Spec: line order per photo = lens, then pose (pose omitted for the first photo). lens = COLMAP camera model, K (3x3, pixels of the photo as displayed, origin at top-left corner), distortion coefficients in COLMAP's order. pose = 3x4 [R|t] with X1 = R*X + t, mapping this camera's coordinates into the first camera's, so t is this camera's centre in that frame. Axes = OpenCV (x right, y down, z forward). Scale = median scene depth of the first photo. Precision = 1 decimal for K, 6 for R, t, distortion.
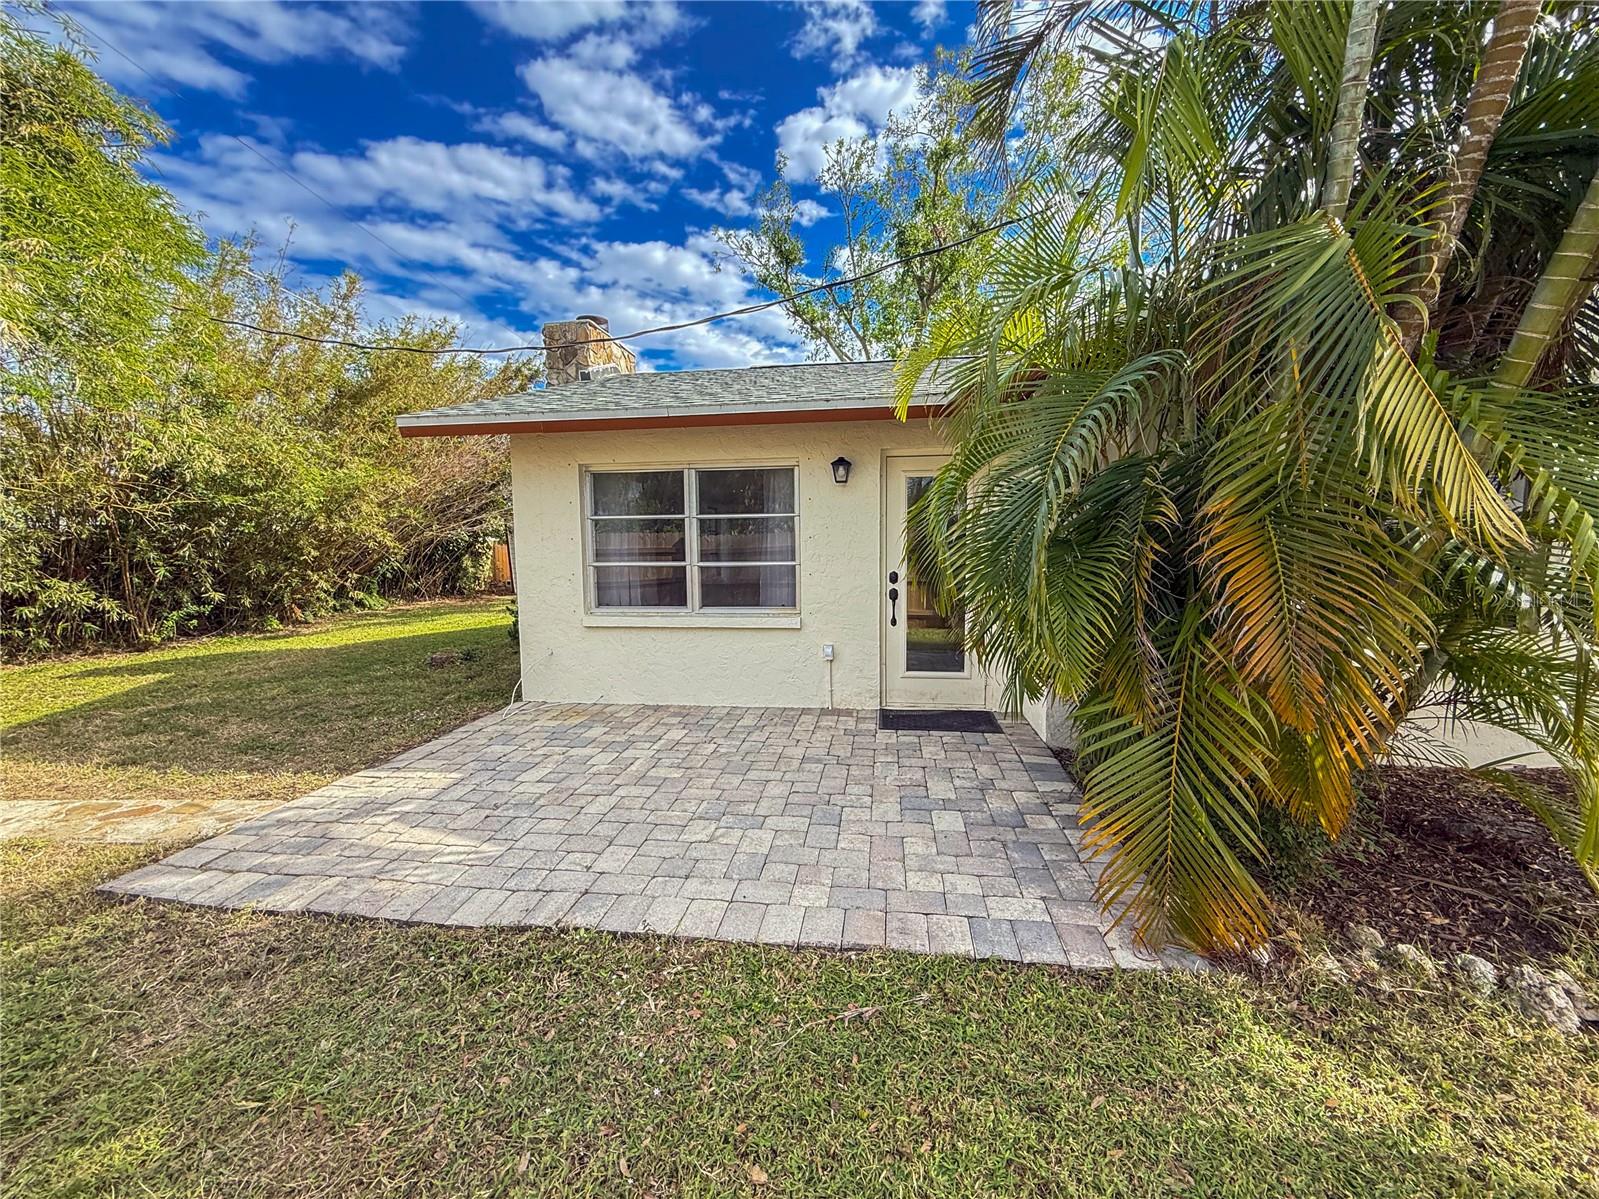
lens RADIAL K [[643.3, 0, 799.5], [0, 643.3, 599.5], [0, 0, 1]] dist [-0.001938, 0.000205]
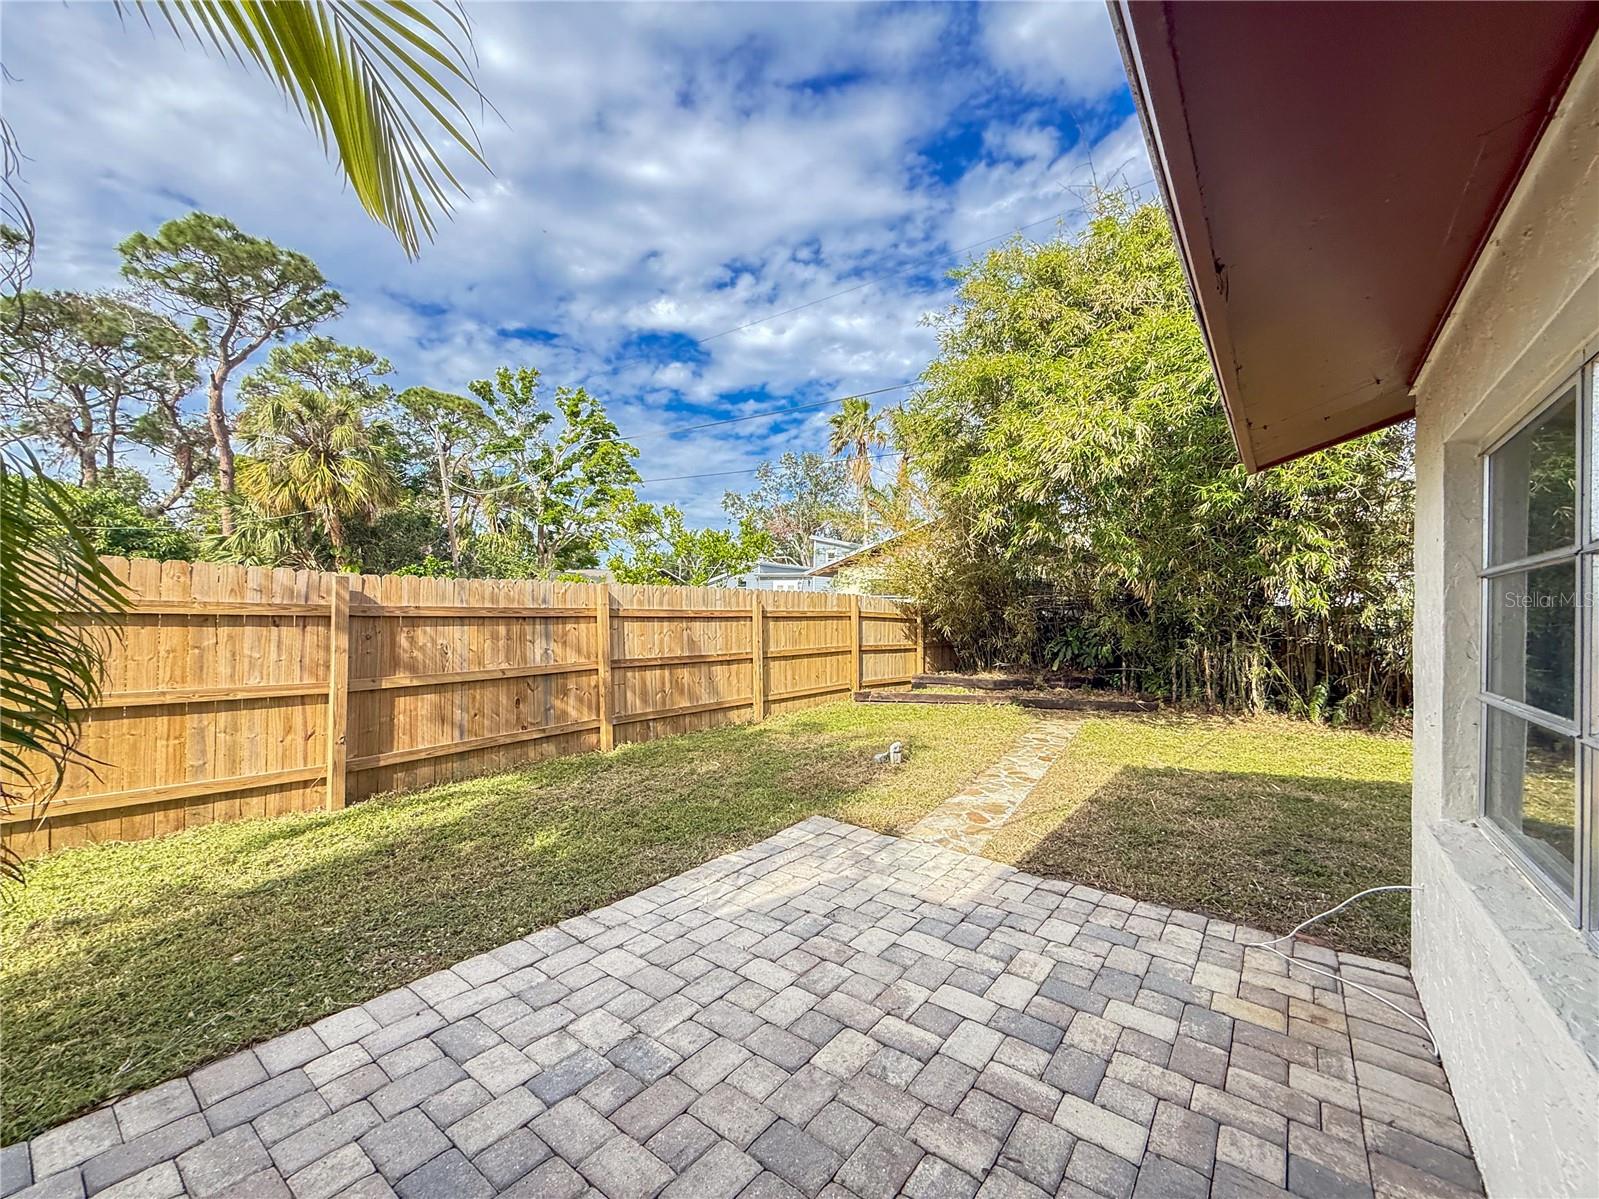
lens RADIAL K [[635.3, 0, 791.6], [0, 635.3, 611.3], [0, 0, 1]] dist [0.002549, 0.000133]
pose [[-0.495702, -0.000408, -0.868492, 0.249905], [-0.094939, 0.994033, 0.053720, -0.108153], [0.863288, 0.109083, -0.492783, 1.083904]]
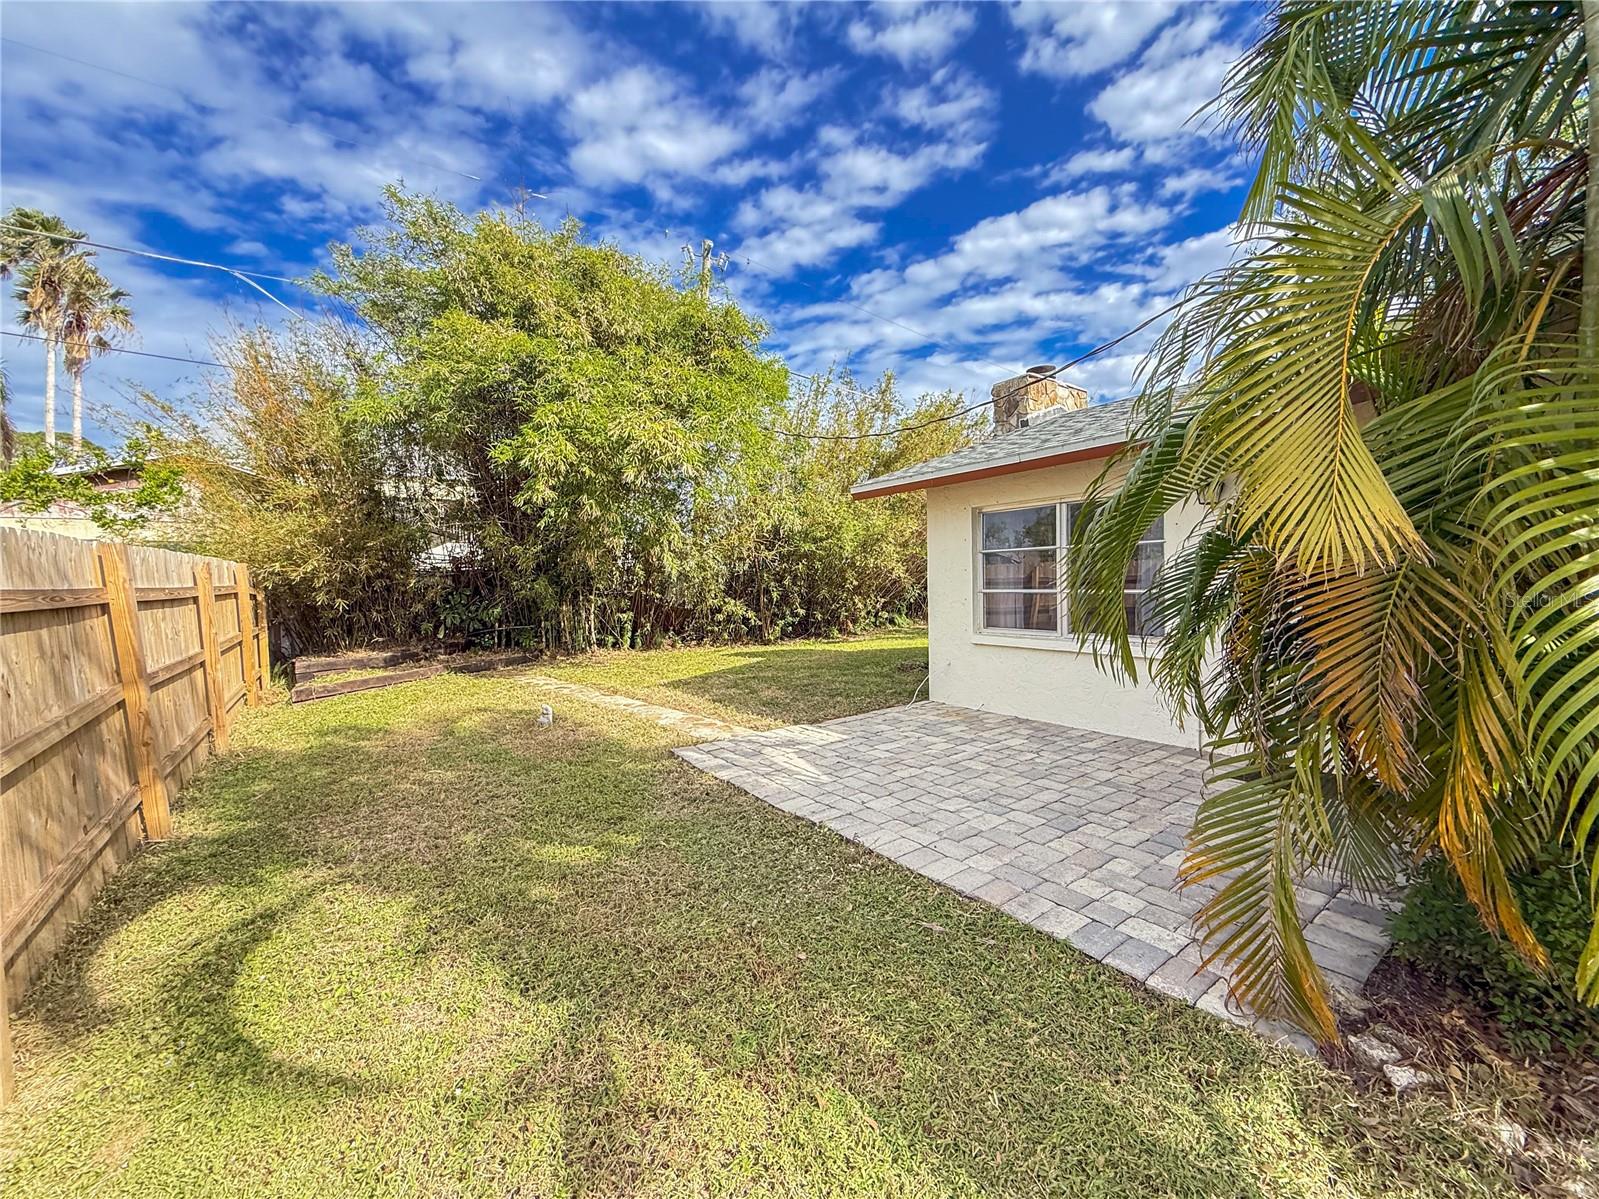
lens RADIAL K [[635.3, 0, 791.6], [0, 635.3, 611.3], [0, 0, 1]] dist [0.002549, 0.000133]
pose [[0.683216, 0.030134, -0.729594, 0.380476], [-0.049357, 0.998769, -0.004968, 0.005940], [0.728546, 0.039405, 0.683862, -0.062336]]
